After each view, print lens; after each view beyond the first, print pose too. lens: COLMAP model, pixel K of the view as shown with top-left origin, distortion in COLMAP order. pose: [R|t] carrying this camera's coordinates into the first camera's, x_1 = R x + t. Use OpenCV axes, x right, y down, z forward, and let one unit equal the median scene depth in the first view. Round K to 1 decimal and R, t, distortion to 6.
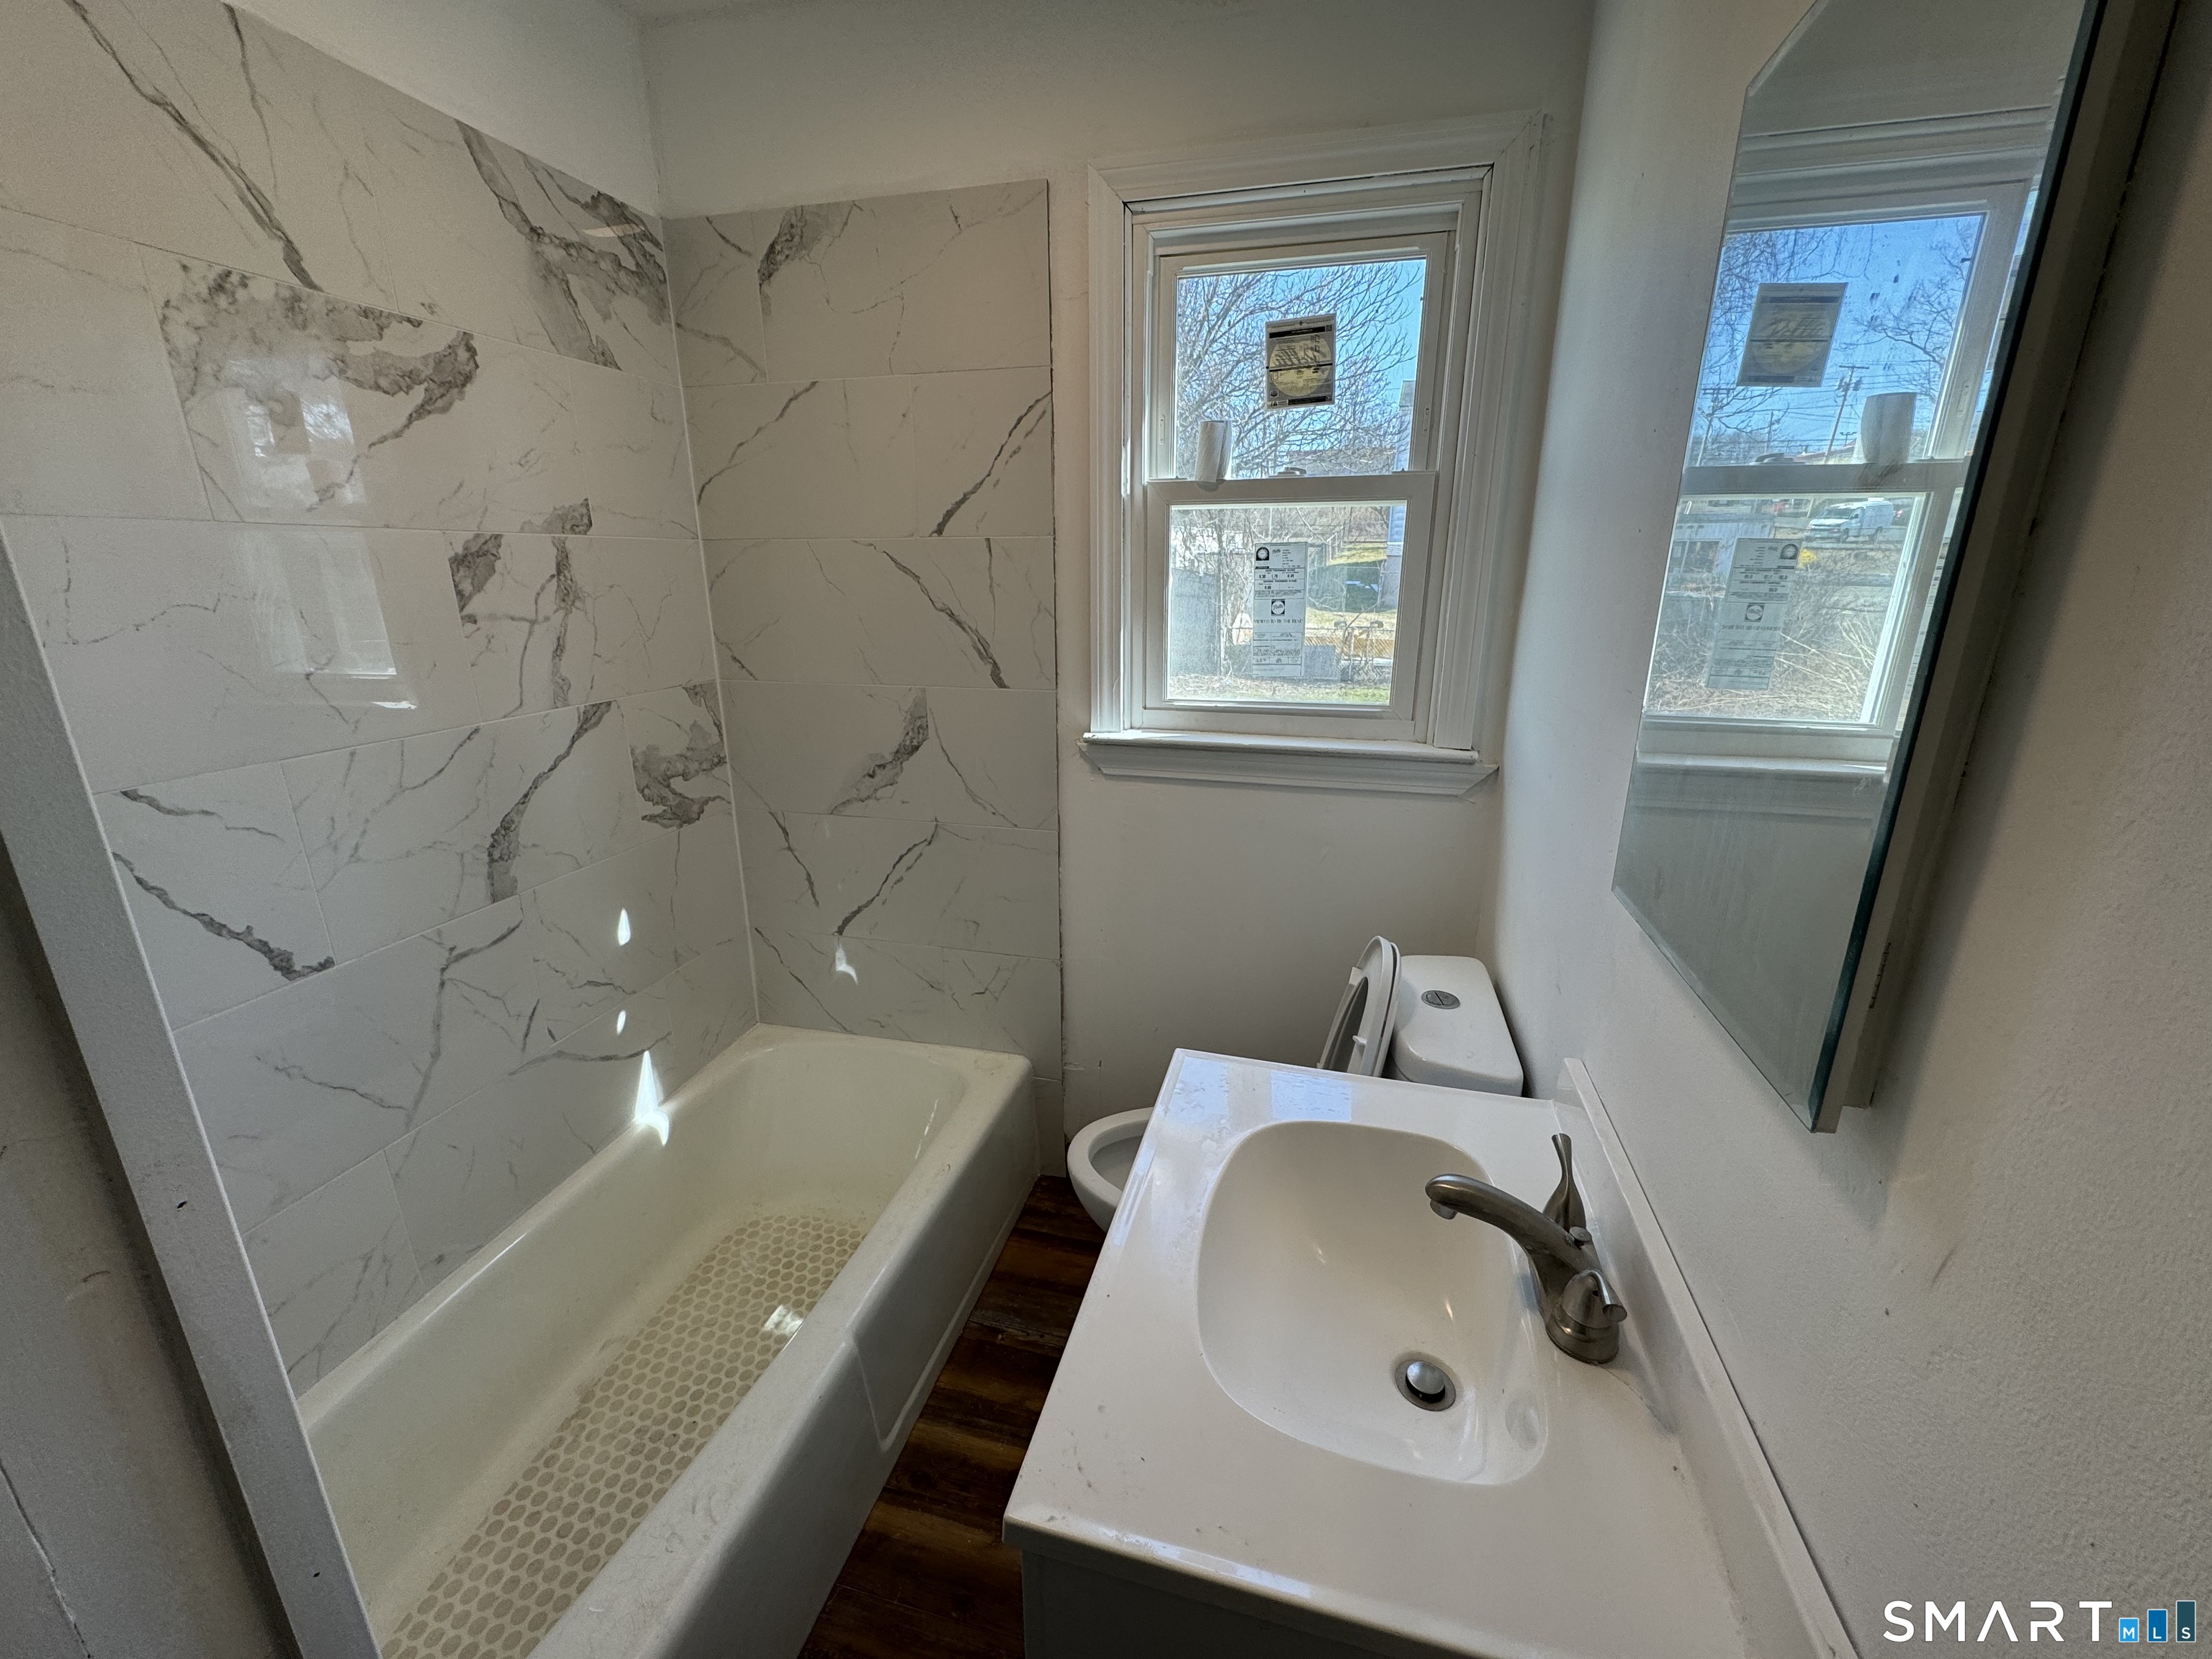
lens RADIAL K [[879.9, 0, 1106.8], [0, 879.9, 831.0], [0, 0, 1]] dist [-0.003428, 0.000336]
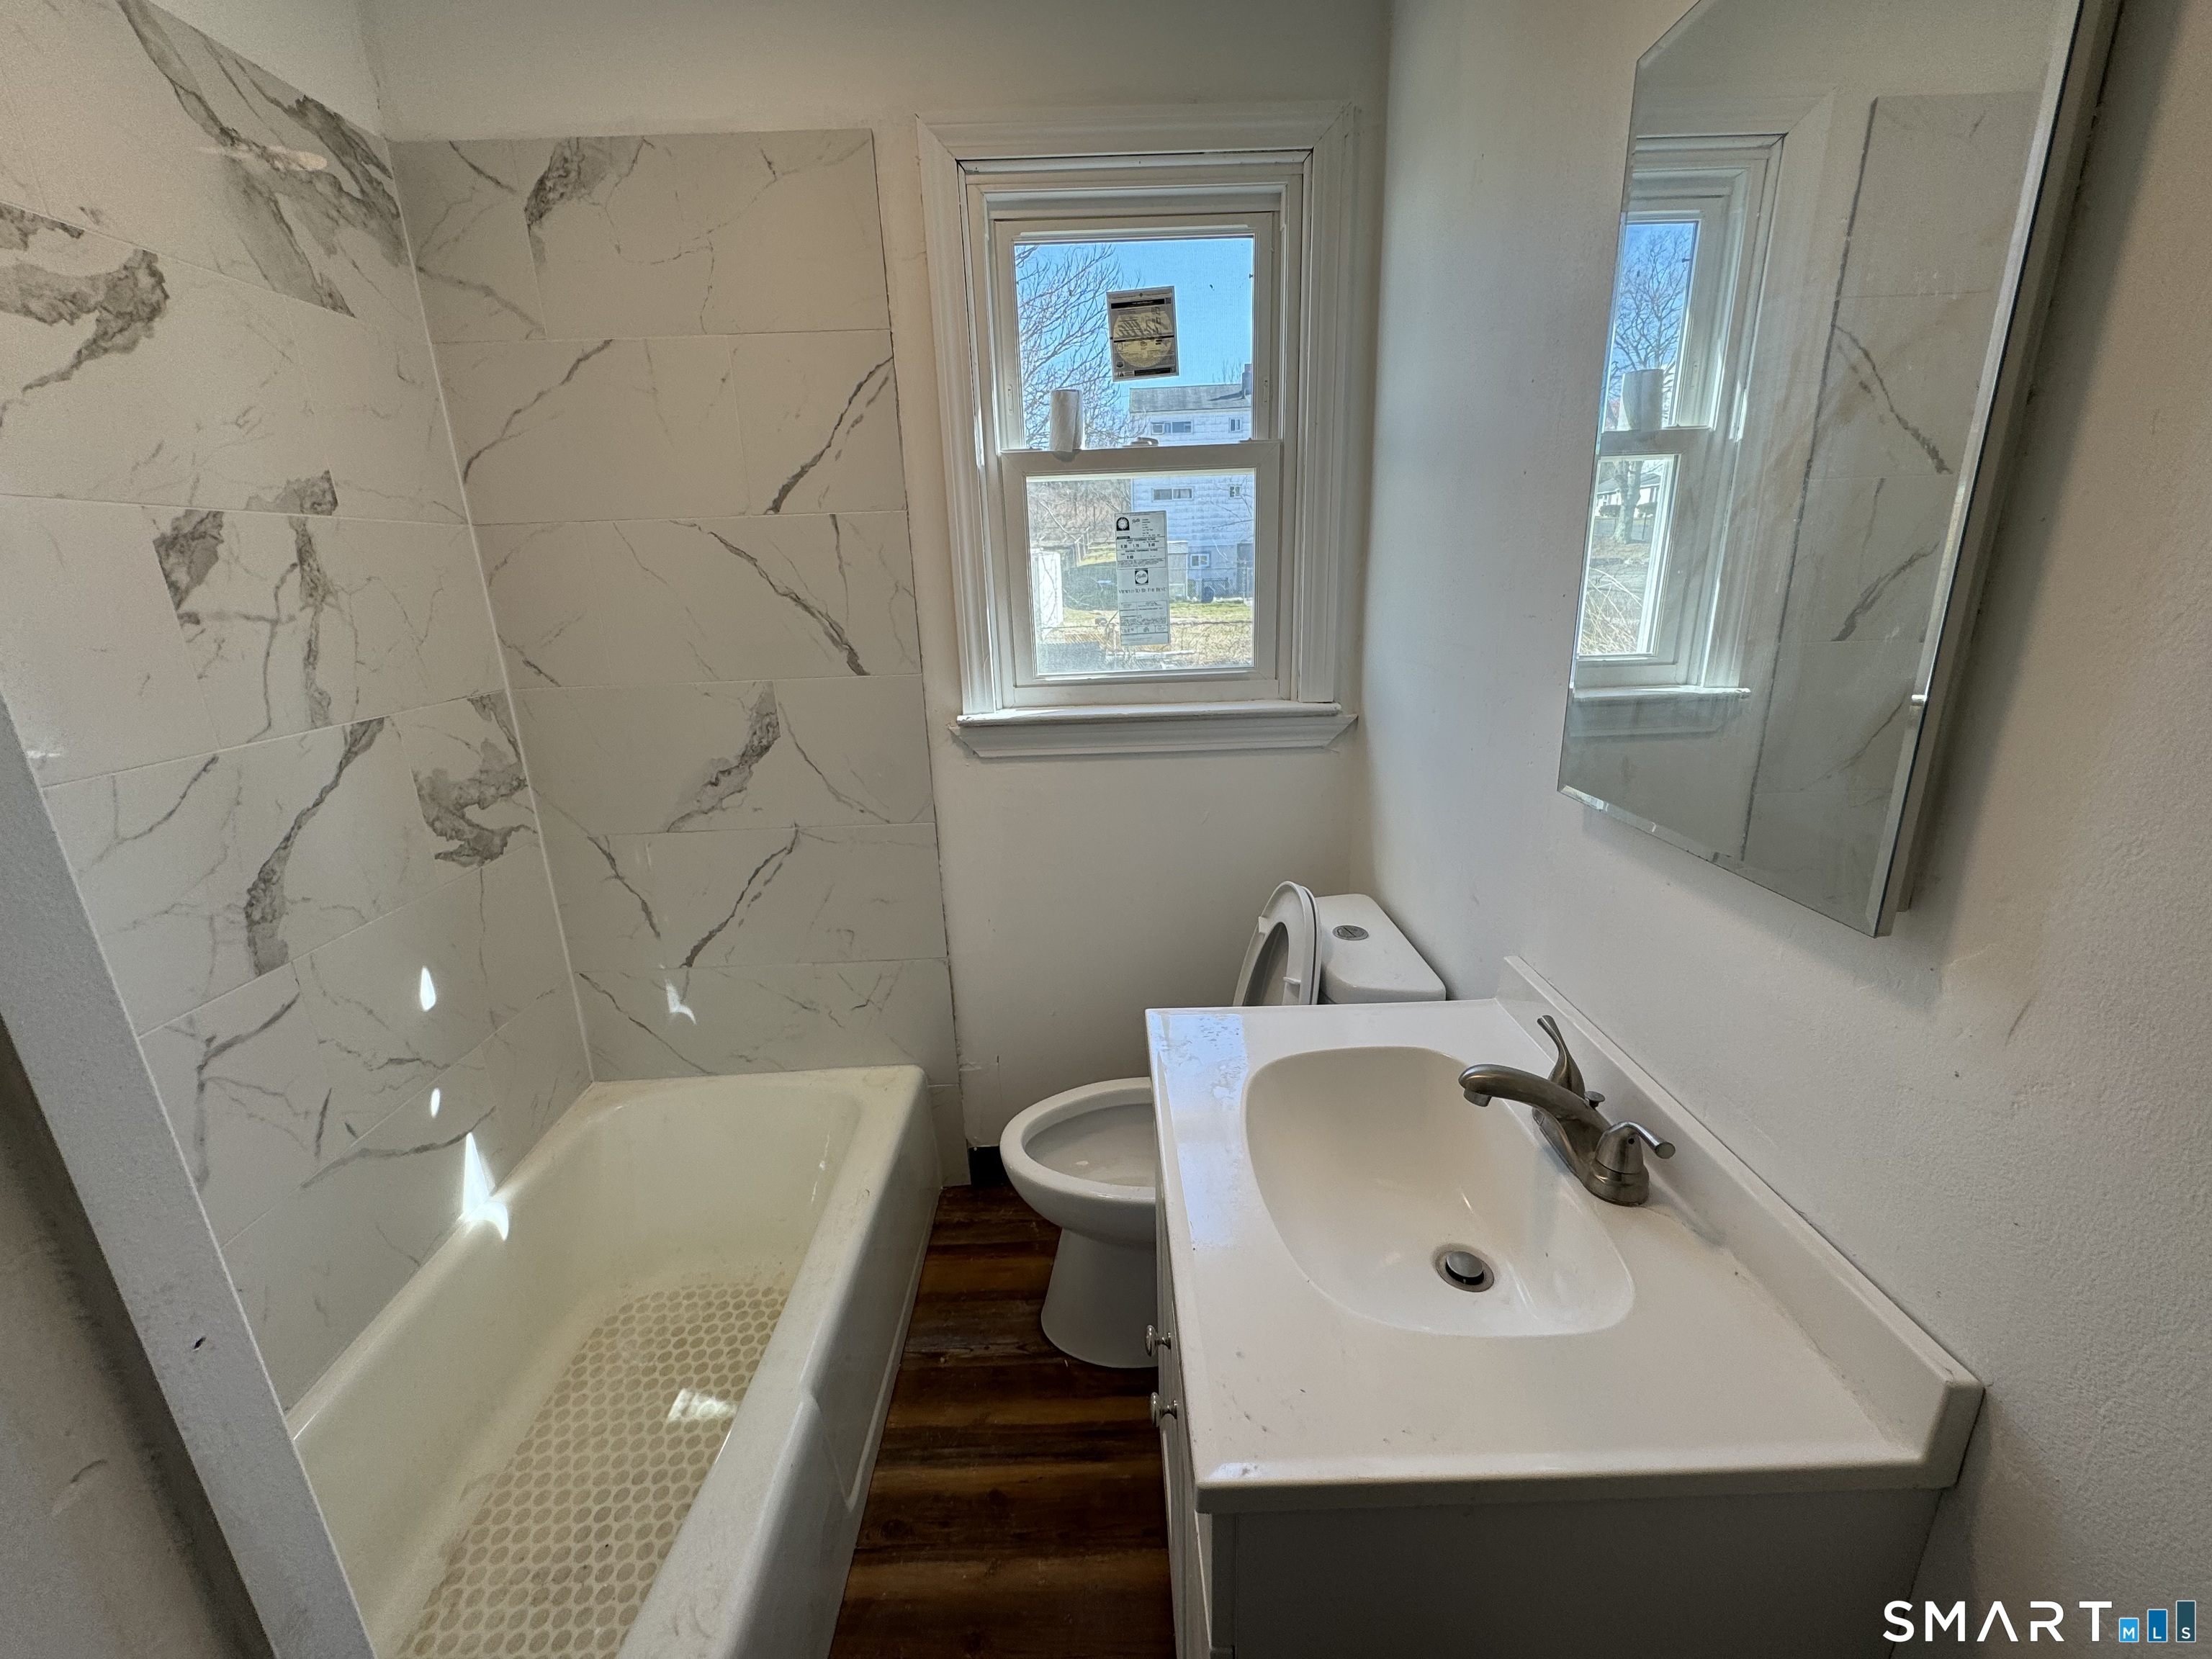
lens RADIAL K [[879.9, 0, 1106.8], [0, 879.9, 831.0], [0, 0, 1]] dist [-0.003428, 0.000336]
pose [[0.962949, -0.105838, 0.248047, -0.132501], [0.107194, 0.994205, 0.008074, 0.025364], [-0.247464, 0.018815, 0.968714, 0.037079]]
